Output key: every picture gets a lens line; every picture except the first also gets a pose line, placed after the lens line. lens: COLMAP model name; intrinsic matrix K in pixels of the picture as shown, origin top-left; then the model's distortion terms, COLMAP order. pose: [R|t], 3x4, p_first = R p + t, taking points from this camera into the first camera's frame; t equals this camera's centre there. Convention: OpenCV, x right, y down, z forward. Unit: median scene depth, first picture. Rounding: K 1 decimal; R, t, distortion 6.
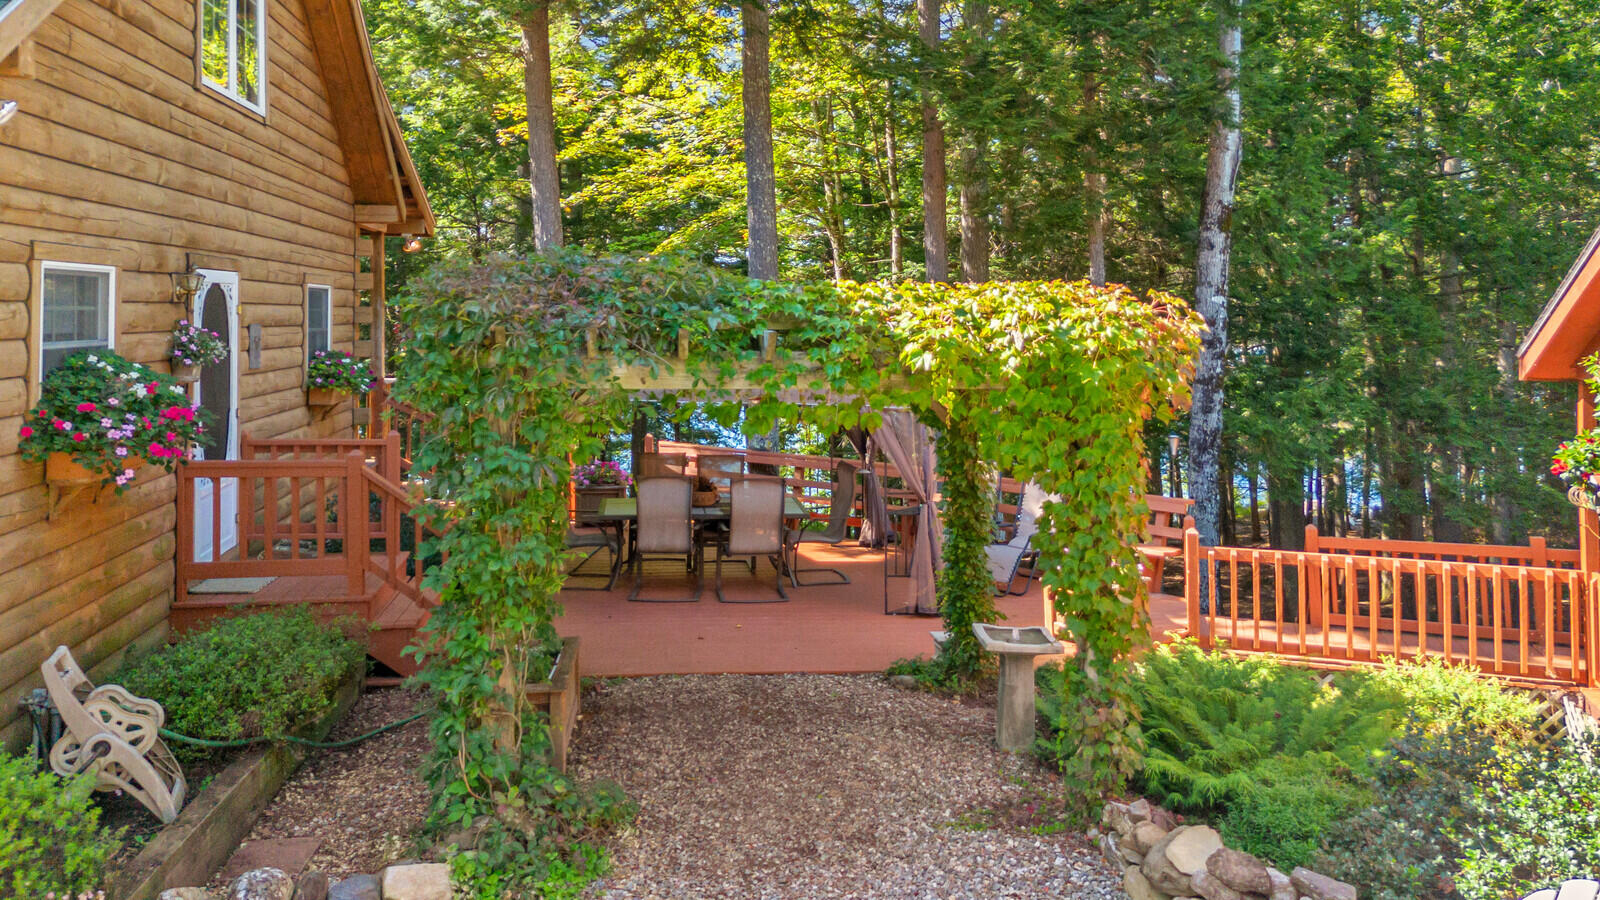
lens RADIAL K [[1136.8, 0, 818.3], [0, 1136.8, 310.8], [0, 0, 1]] dist [0.091521, -0.092468]
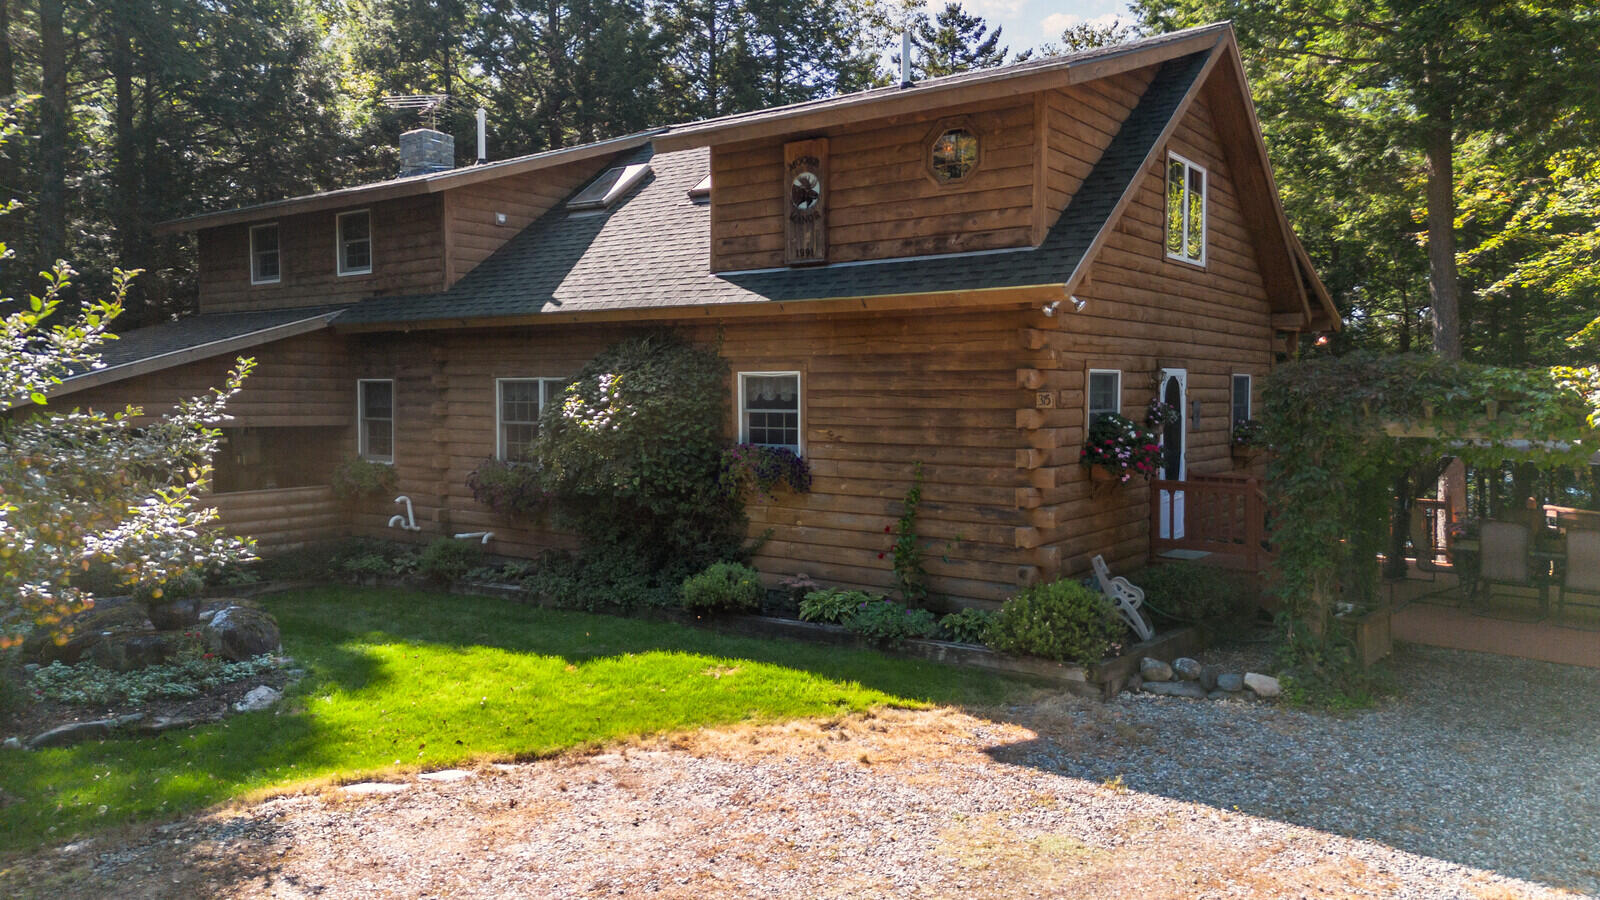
lens RADIAL K [[1099.9, 0, 805.1], [0, 1099.9, 457.1], [0, 0, 1]] dist [0.094375, -0.100846]
pose [[0.687757, 0.033017, -0.725190, 0.414499], [0.009531, 0.998468, 0.054498, 0.000426], [0.725878, -0.044393, 0.686389, -0.725241]]
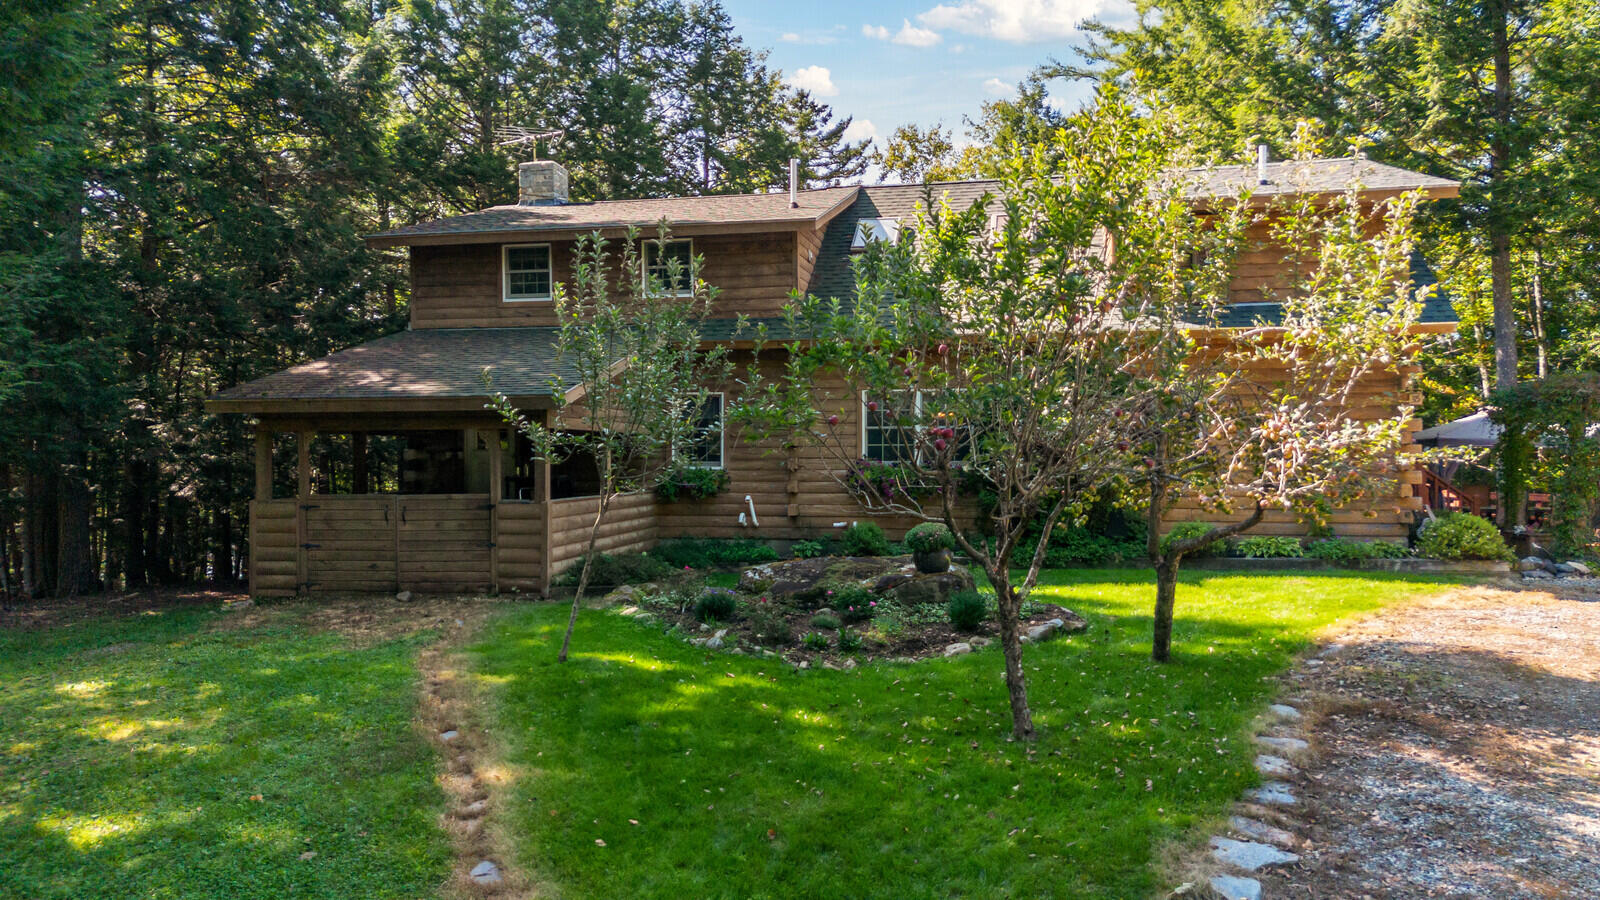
lens RADIAL K [[1105.3, 0, 789.1], [0, 1105.3, 469.0], [0, 0, 1]] dist [0.078197, -0.080792]
pose [[0.924798, -0.006509, -0.380403, -1.019637], [0.013199, 0.999801, 0.014981, 0.121090], [0.380230, -0.018875, 0.924699, -2.372518]]
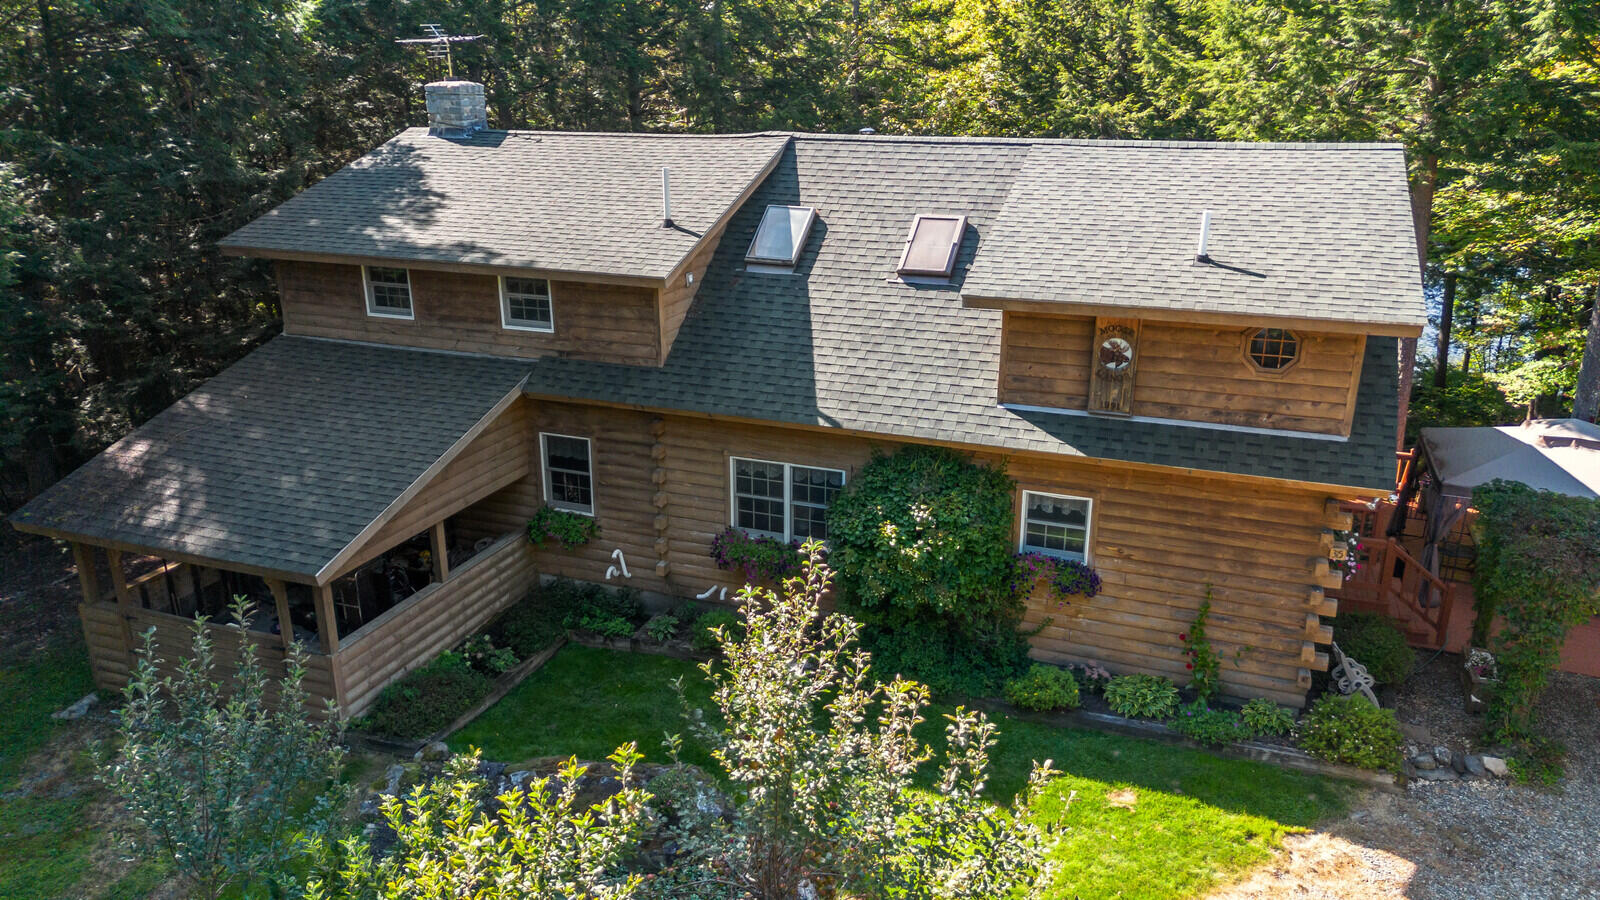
lens RADIAL K [[1070.0, 0, 797.2], [0, 1070.0, 452.9], [0, 0, 1]] dist [0.062955, -0.044996]
pose [[0.858516, 0.164021, -0.485847, -0.542989], [0.006687, 0.943803, 0.330441, -0.949859], [0.512743, -0.286938, 0.809173, -1.541296]]
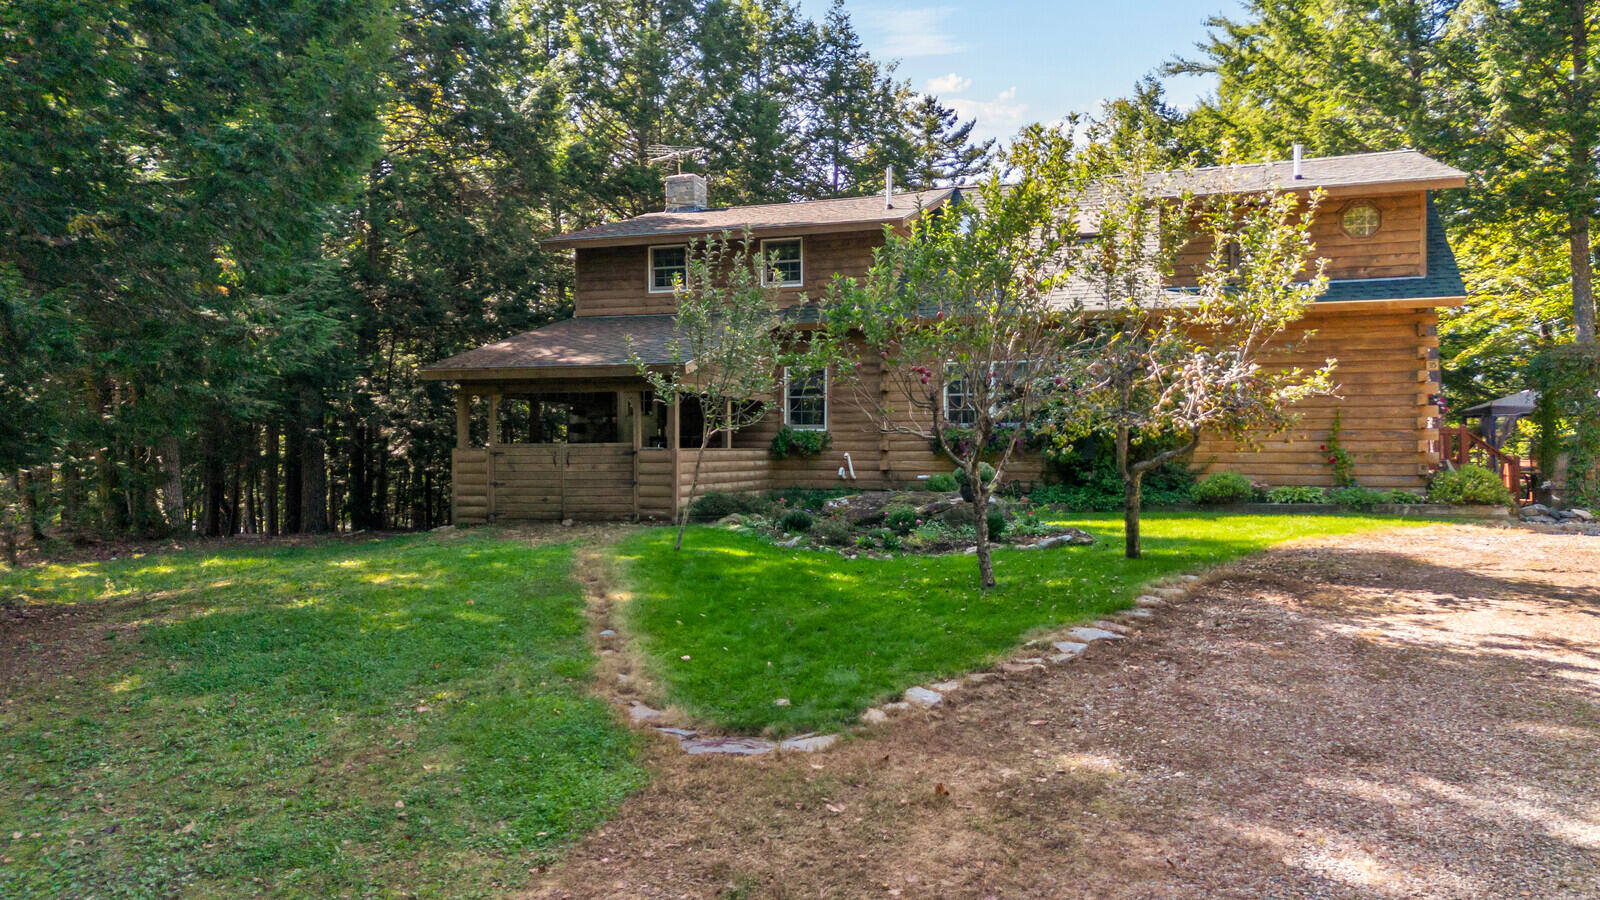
lens RADIAL K [[1099.9, 0, 805.1], [0, 1099.9, 457.1], [0, 0, 1]] dist [0.094375, -0.100846]
pose [[0.869289, -0.004521, -0.494284, -0.615176], [0.009308, 0.999931, 0.007224, 0.228480], [0.494217, -0.010880, 0.869270, -2.805656]]
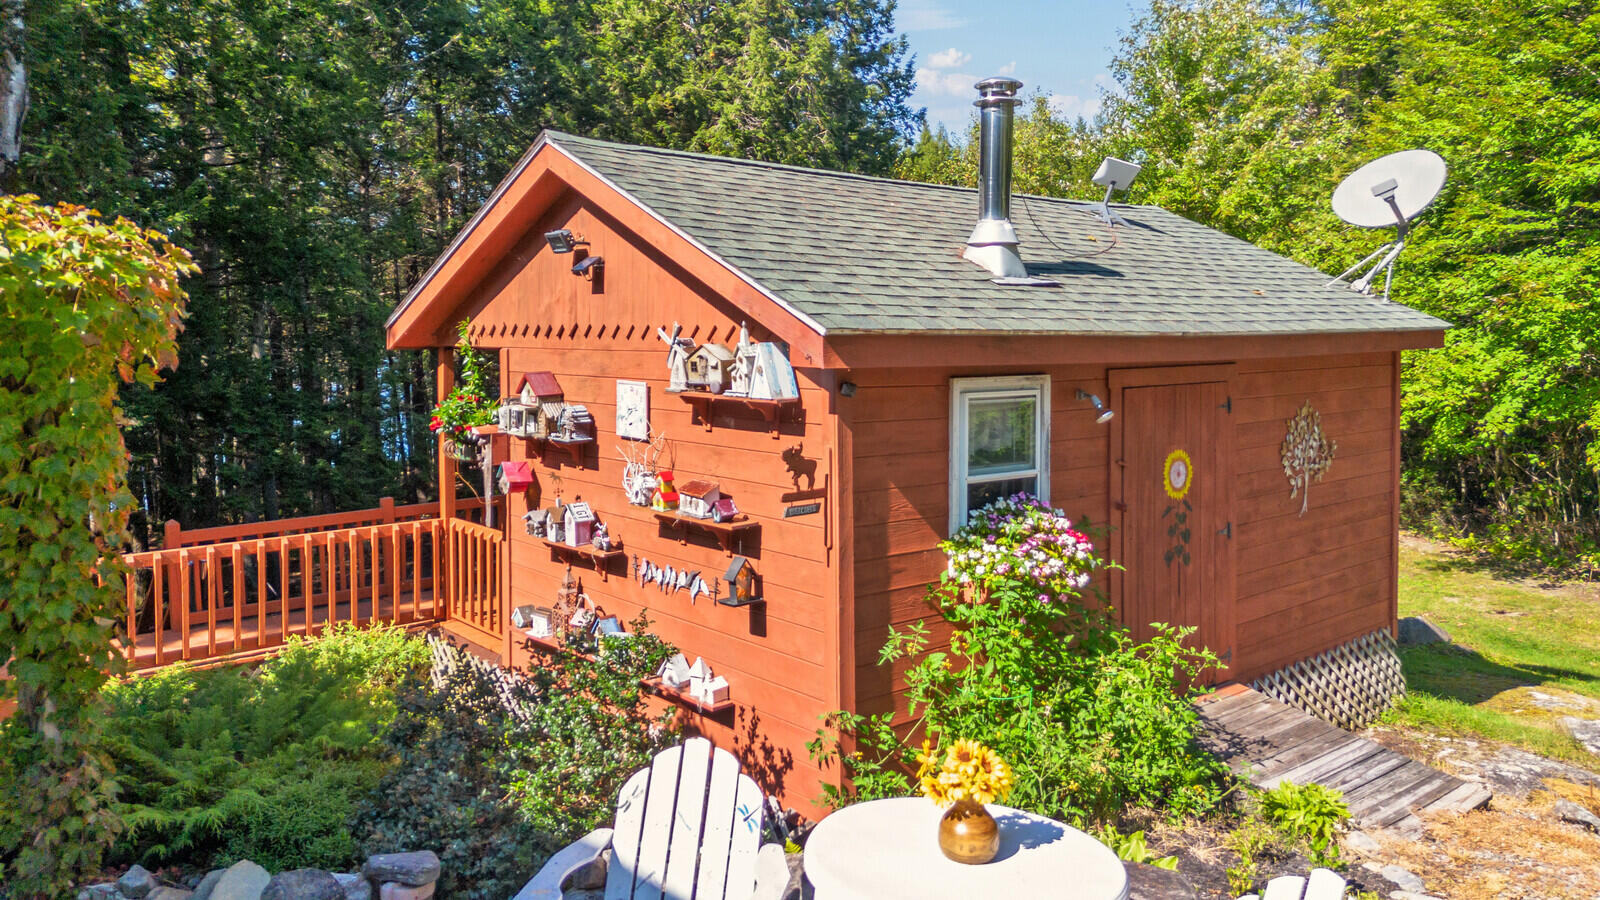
lens RADIAL K [[1135.2, 0, 763.3], [0, 1135.2, 367.1], [0, 0, 1]] dist [0.027033, -0.032522]
pose [[0.536502, -0.030609, 0.843344, -0.126120], [-0.002112, 0.999290, 0.037613, 0.052612], [-0.843897, -0.021960, 0.536056, 0.223854]]
